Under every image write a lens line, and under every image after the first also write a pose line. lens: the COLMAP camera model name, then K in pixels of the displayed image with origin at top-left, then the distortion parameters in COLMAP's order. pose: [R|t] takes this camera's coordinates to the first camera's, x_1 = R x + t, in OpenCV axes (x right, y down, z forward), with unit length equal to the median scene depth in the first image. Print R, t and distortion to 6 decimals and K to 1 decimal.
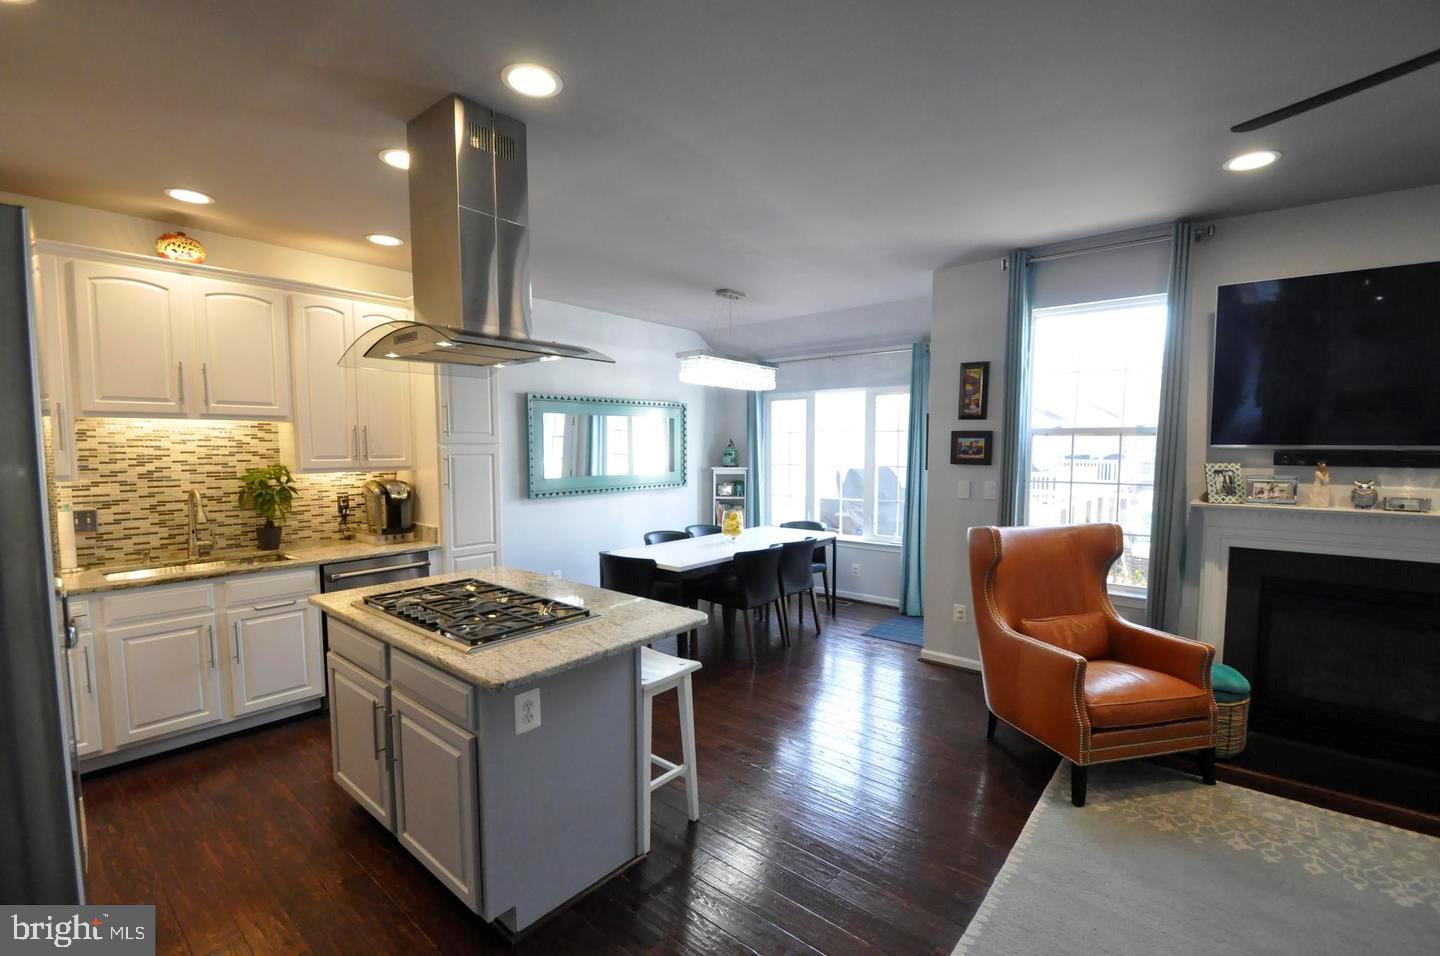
lens RADIAL K [[632.1, 0, 721.1], [0, 632.1, 493.2], [0, 0, 1]] dist [0.017514, -0.019499]
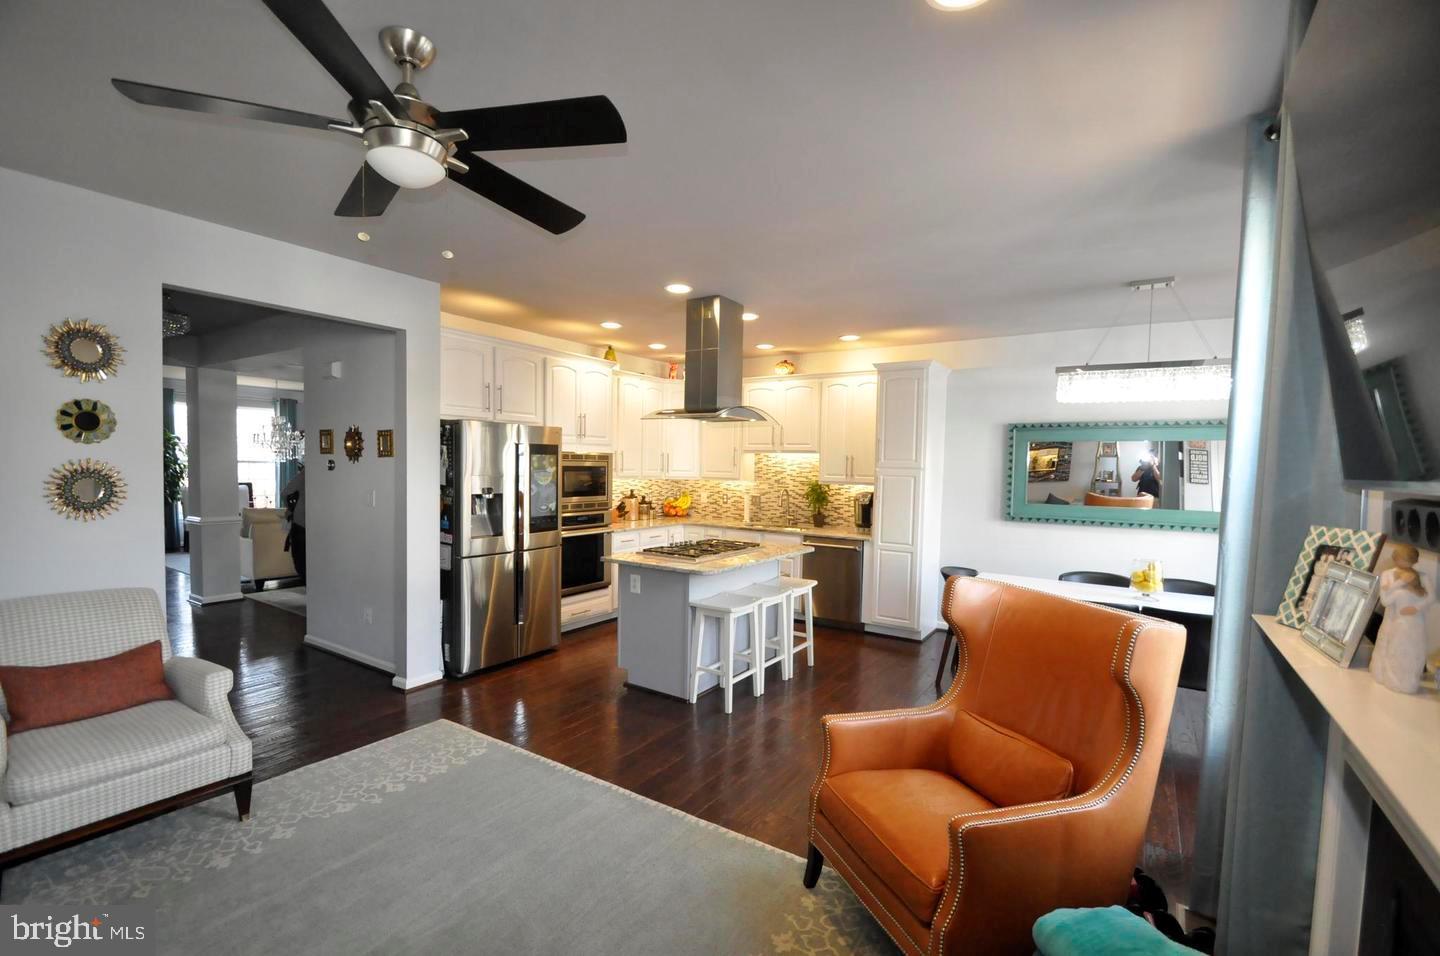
lens RADIAL K [[632.1, 0, 721.1], [0, 632.1, 493.2], [0, 0, 1]] dist [0.017514, -0.019499]
pose [[0.115305, 0.045448, -0.992290, 1.054796], [-0.097335, 0.994662, 0.034246, -0.039943], [0.988550, 0.092635, 0.119113, 0.562579]]
